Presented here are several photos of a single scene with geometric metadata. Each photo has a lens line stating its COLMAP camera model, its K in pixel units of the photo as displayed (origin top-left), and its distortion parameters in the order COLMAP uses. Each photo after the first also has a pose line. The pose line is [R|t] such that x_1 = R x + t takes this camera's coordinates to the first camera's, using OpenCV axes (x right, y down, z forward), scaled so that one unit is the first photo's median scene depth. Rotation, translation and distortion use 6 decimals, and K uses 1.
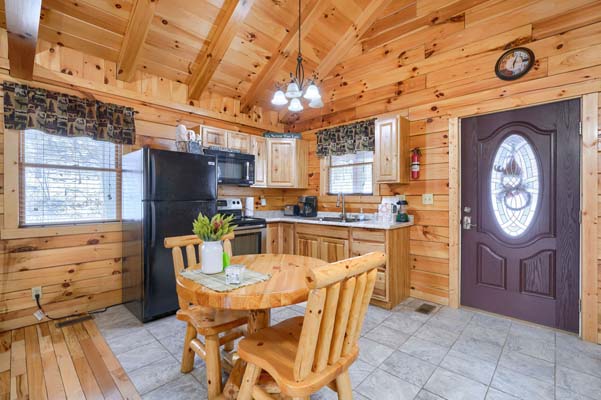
lens RADIAL K [[271.5, 0, 303.5], [0, 271.5, 199.3], [0, 0, 1]] dist [-0.002840, -0.000065]
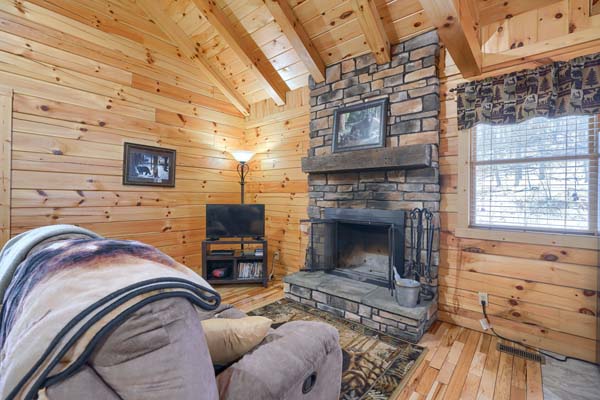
lens RADIAL K [[268.3, 0, 302.6], [0, 268.3, 196.9], [0, 0, 1]] dist [-0.003252, -0.000038]
pose [[0.055884, 0.002510, -0.998434, -0.078643], [-0.013756, 0.999904, 0.001744, -0.000111], [0.998343, 0.013637, 0.055913, 0.258131]]
